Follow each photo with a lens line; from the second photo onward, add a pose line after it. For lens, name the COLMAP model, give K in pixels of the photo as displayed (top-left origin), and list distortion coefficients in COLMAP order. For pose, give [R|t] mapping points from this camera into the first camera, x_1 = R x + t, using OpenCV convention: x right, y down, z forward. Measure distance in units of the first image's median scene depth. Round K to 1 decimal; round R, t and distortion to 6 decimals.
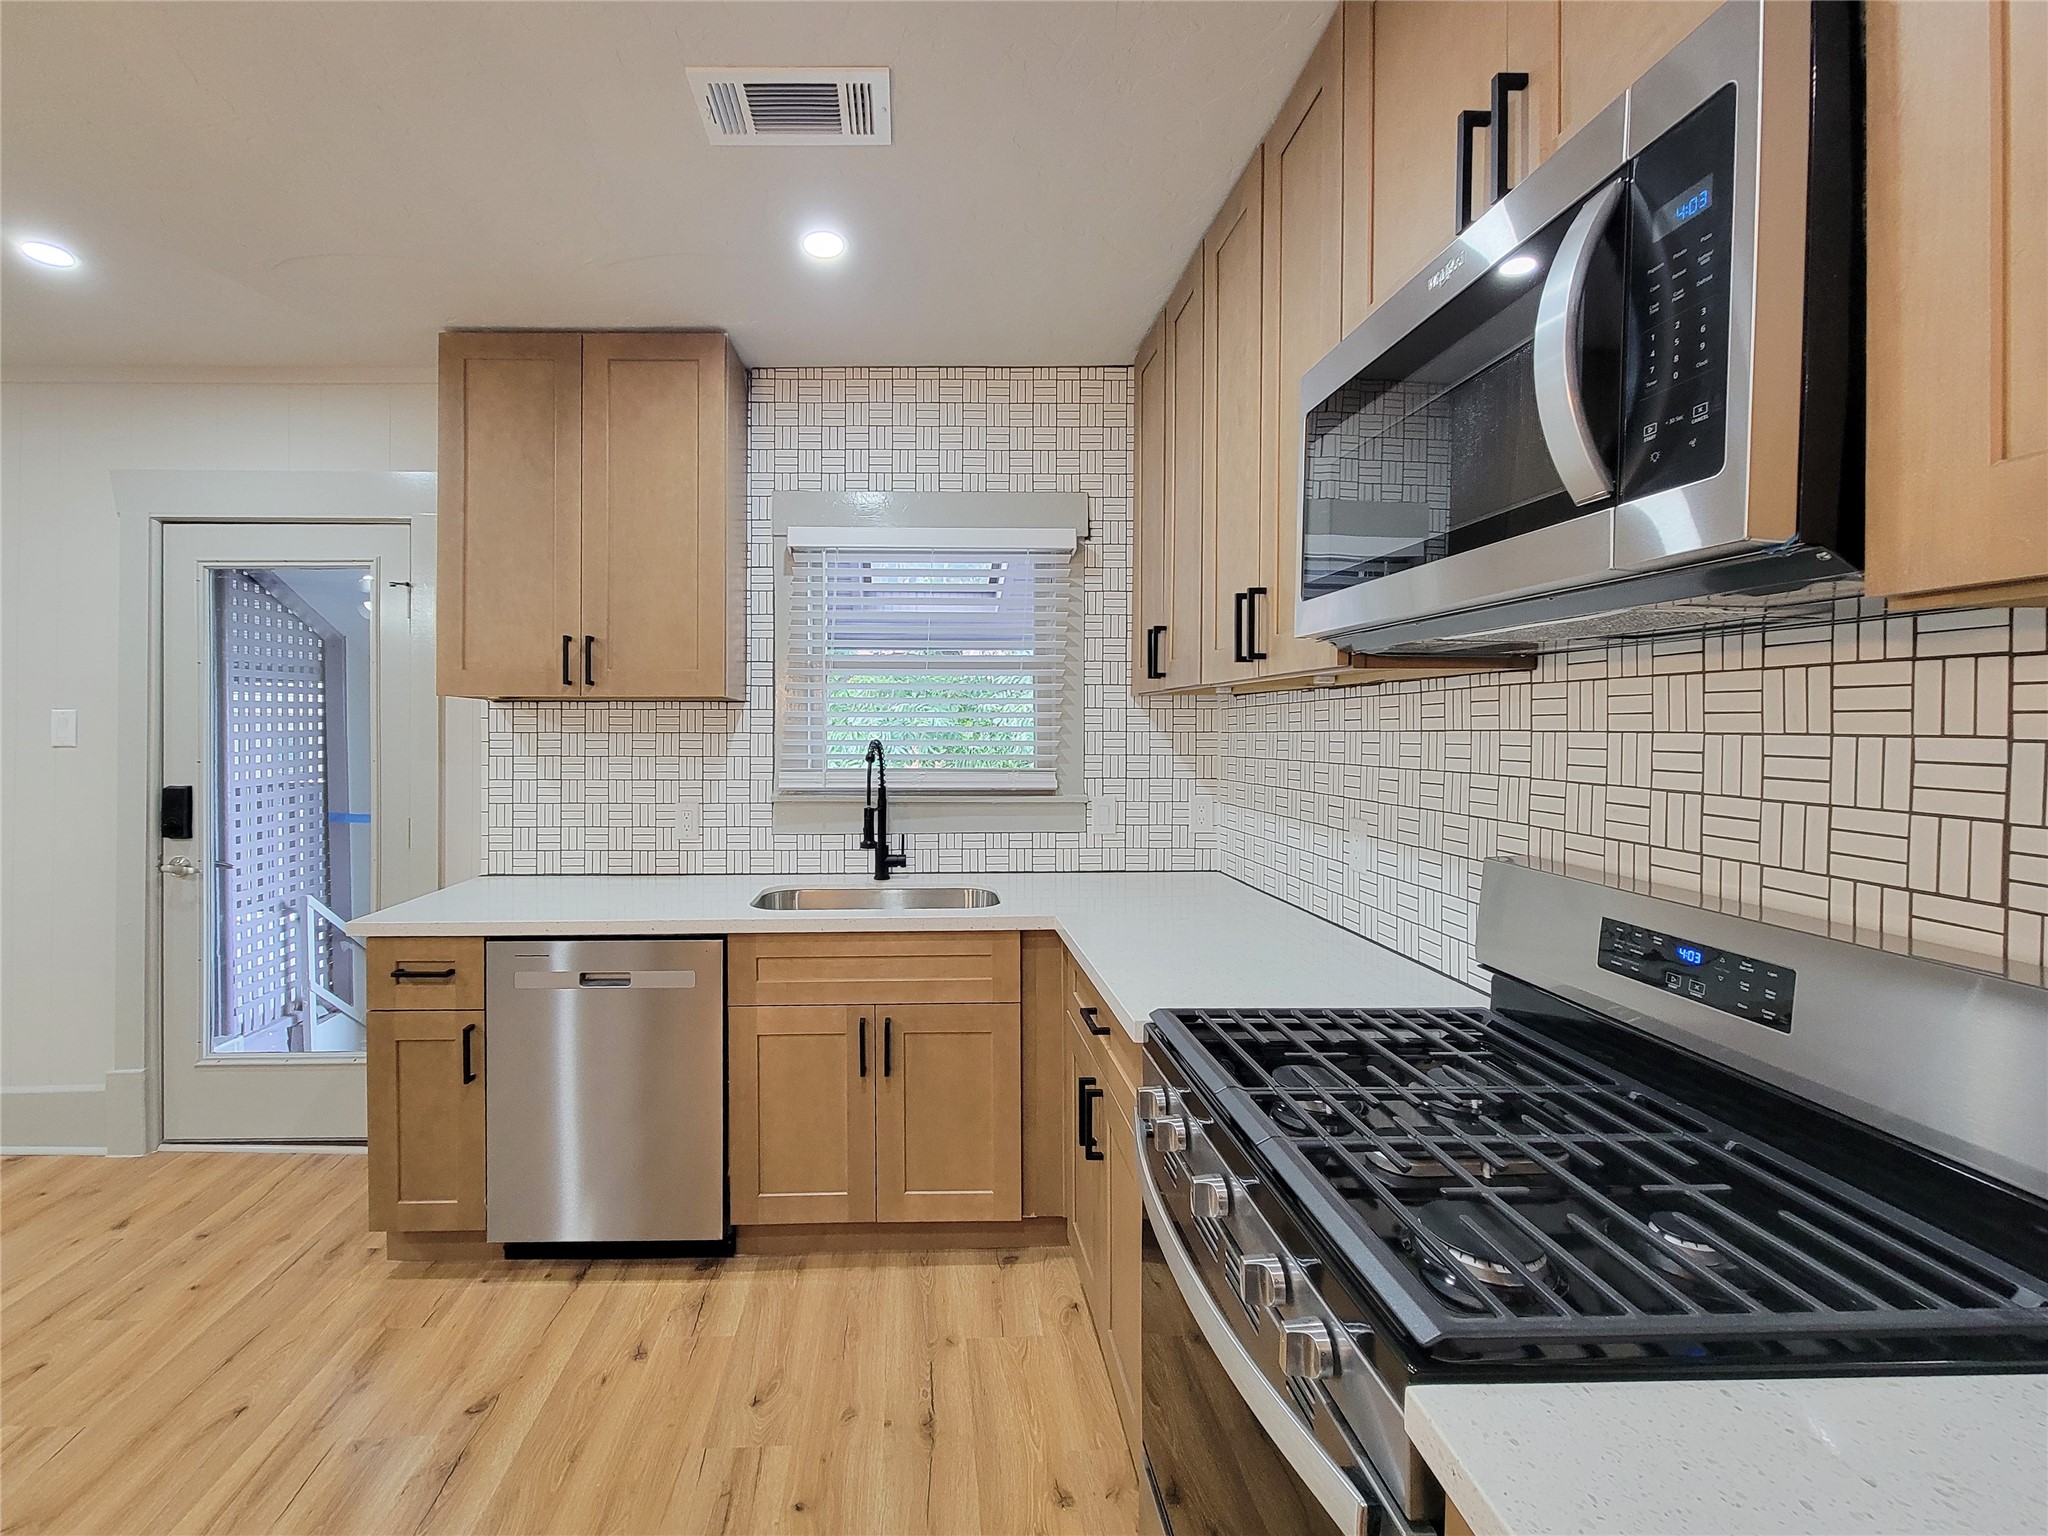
lens RADIAL K [[888.5, 0, 985.2], [0, 888.5, 736.5], [0, 0, 1]] dist [0.001680, 0.000052]
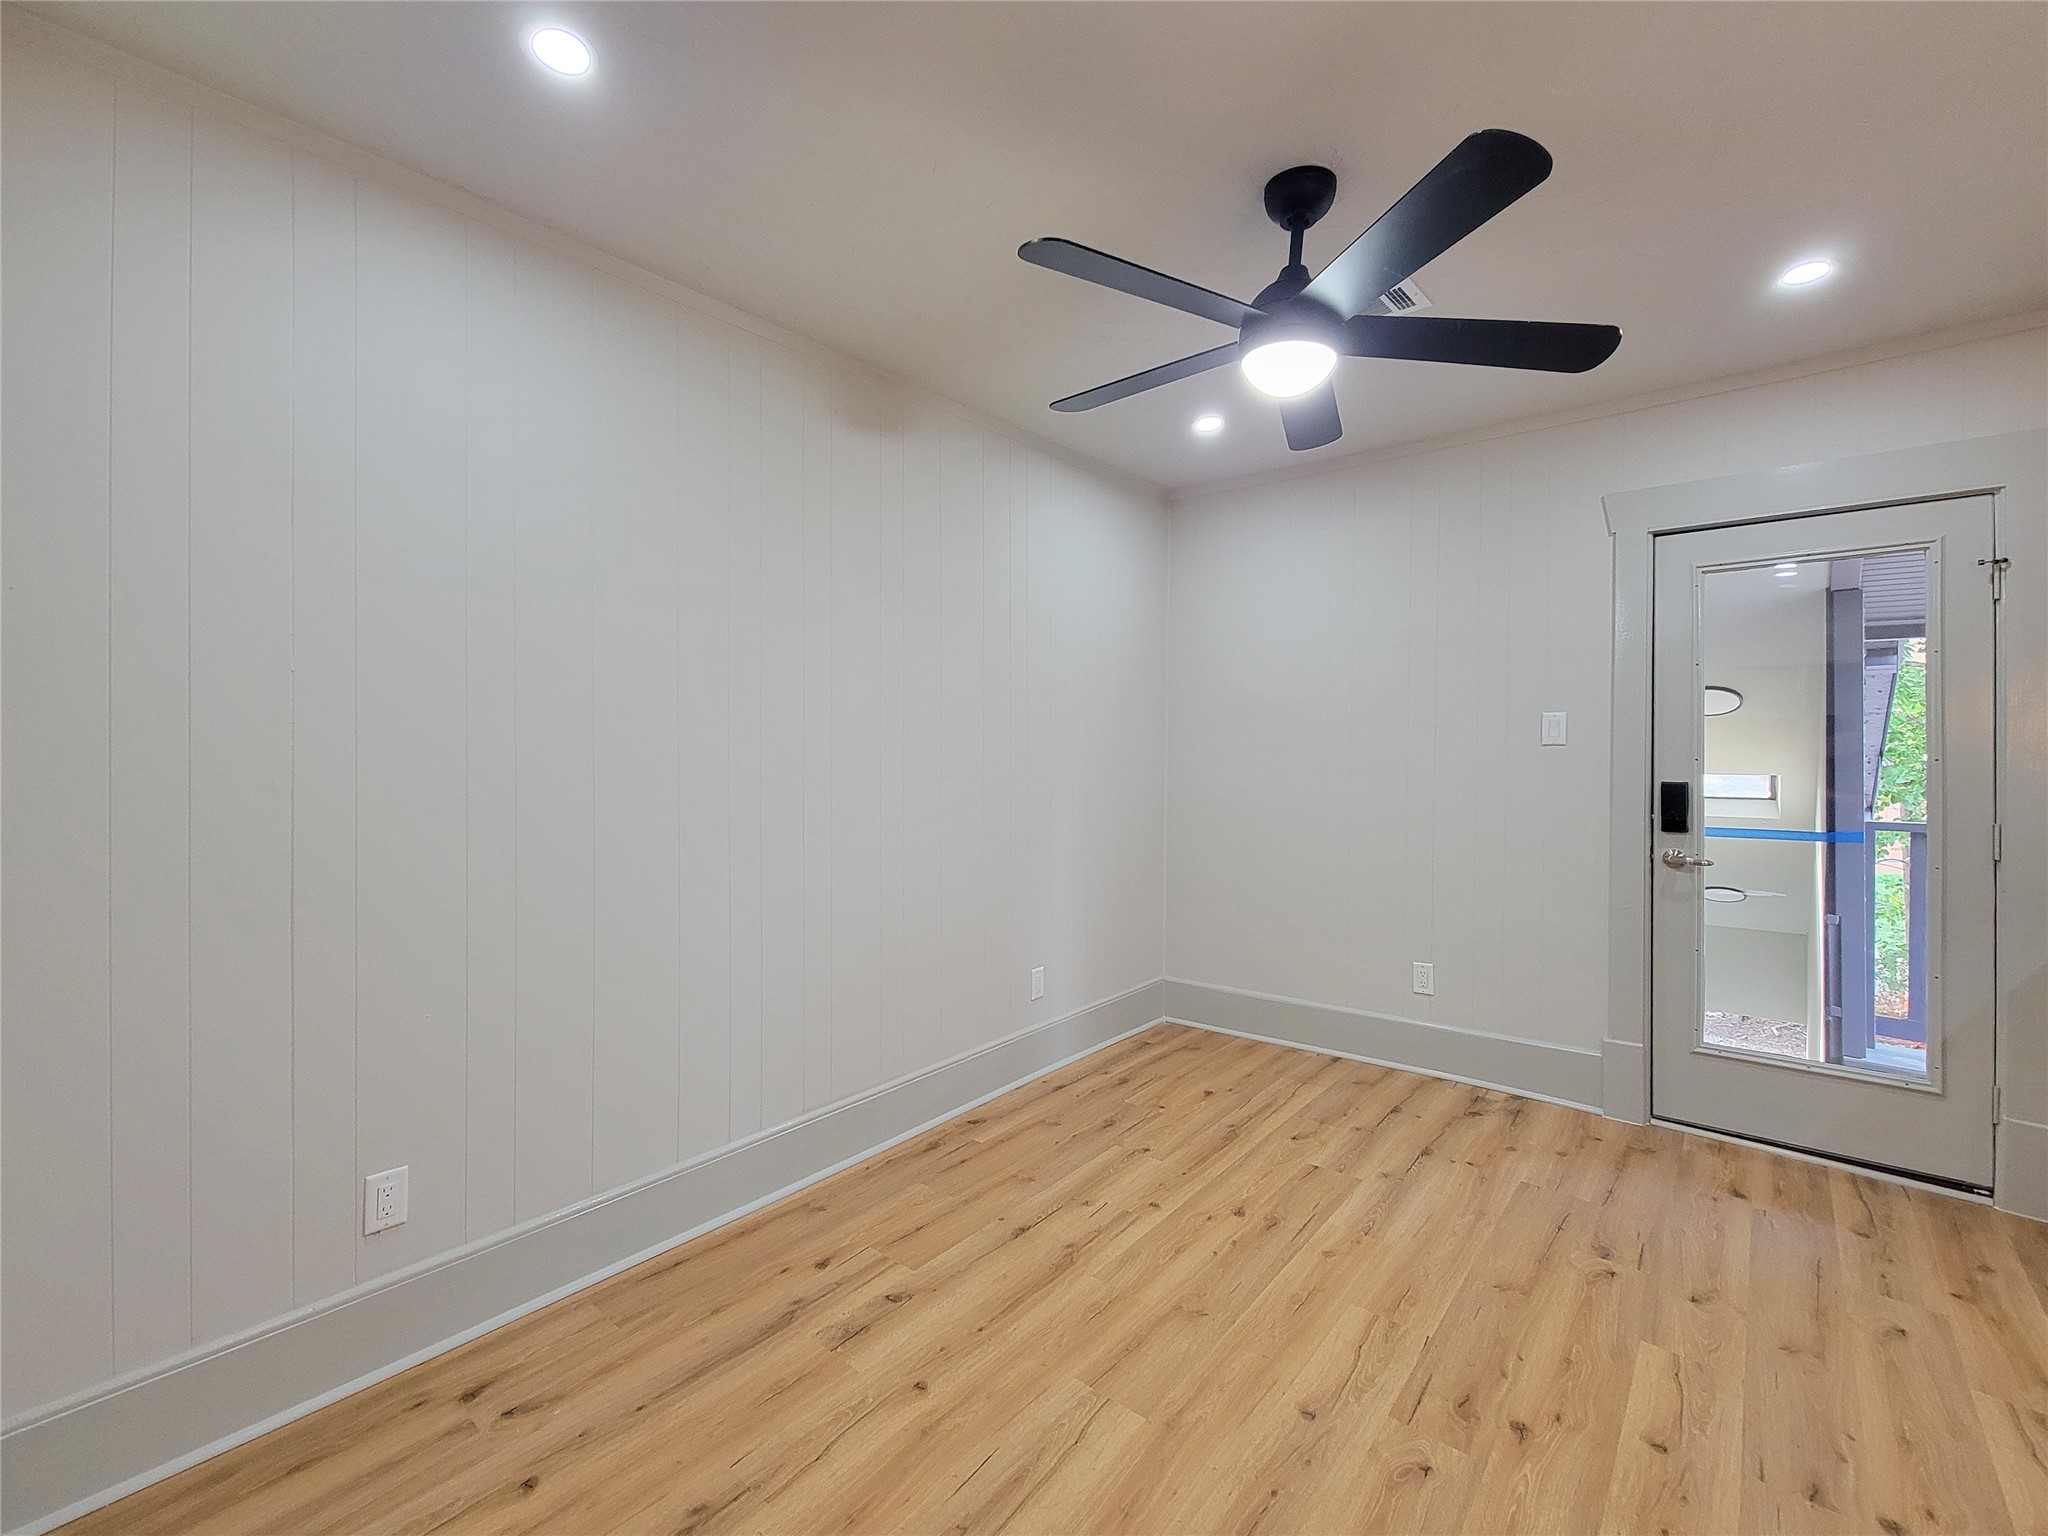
lens RADIAL K [[901.1, 0, 1003.6], [0, 901.1, 748.2], [0, 0, 1]] dist [0.002012, -0.001361]
pose [[0.755436, 0.002239, -0.655219, -0.898387], [-0.014431, 0.999808, -0.013221, 0.045107], [0.655064, 0.019443, 0.755323, -0.362870]]
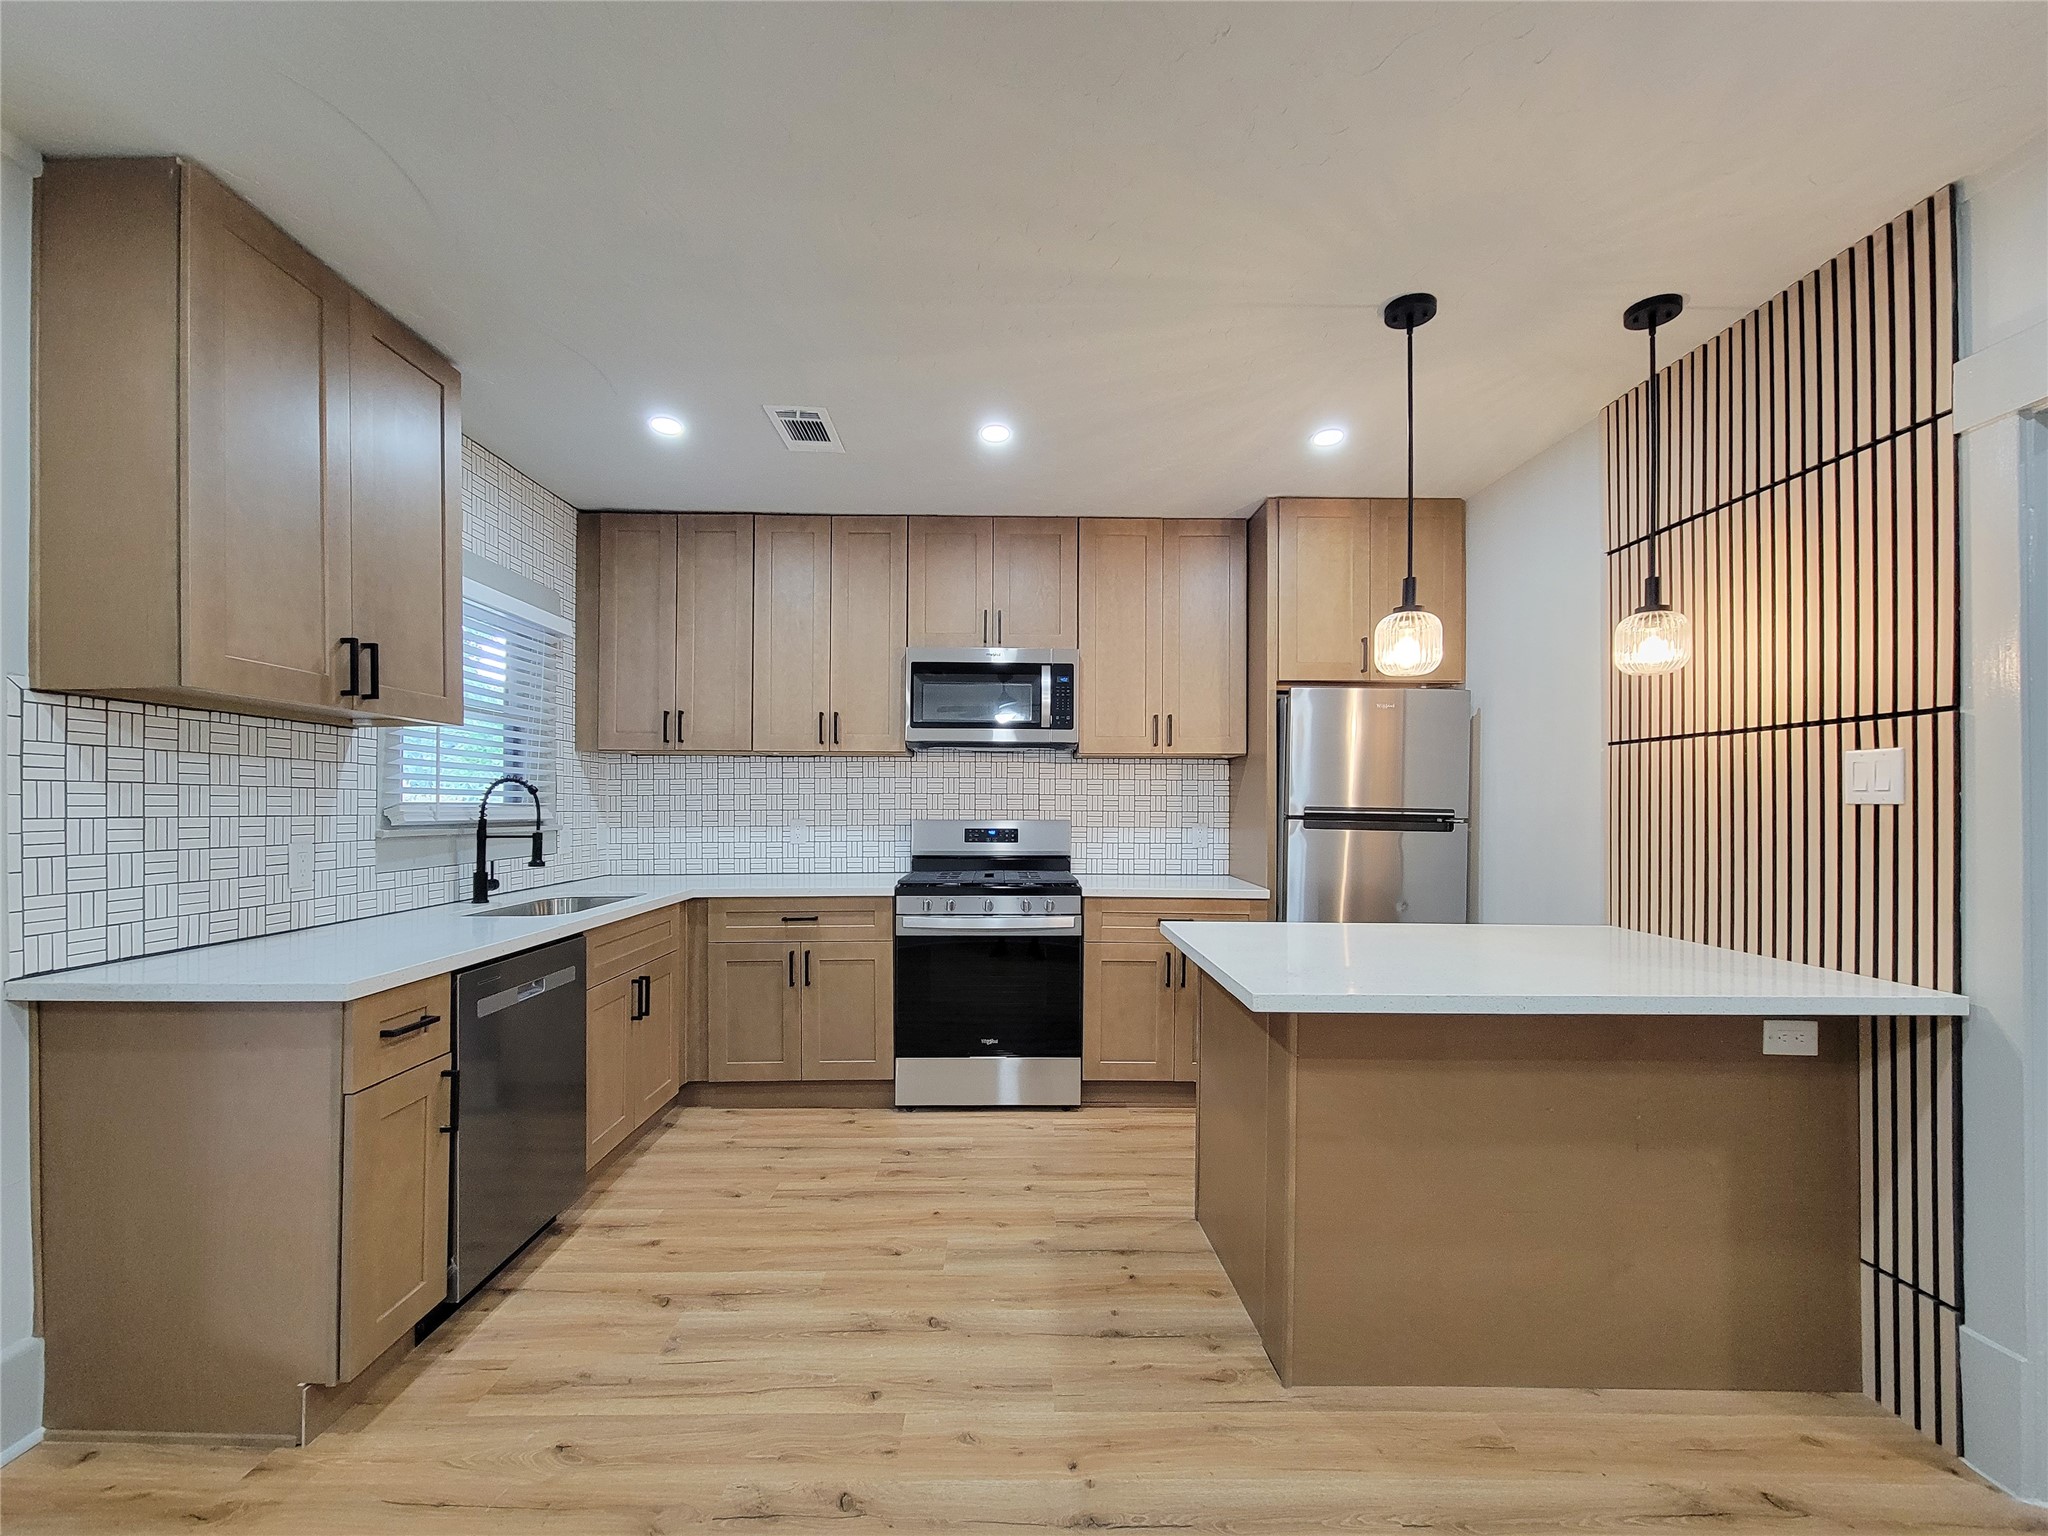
lens RADIAL K [[832.6, 0, 1032.7], [0, 832.6, 793.9], [0, 0, 1]] dist [0.001720, -0.002283]
pose [[-0.009168, 0.014440, 0.999854, -1.258775], [0.012765, 0.999816, -0.014322, 0.054130], [-0.999876, 0.012632, -0.009351, 0.356254]]
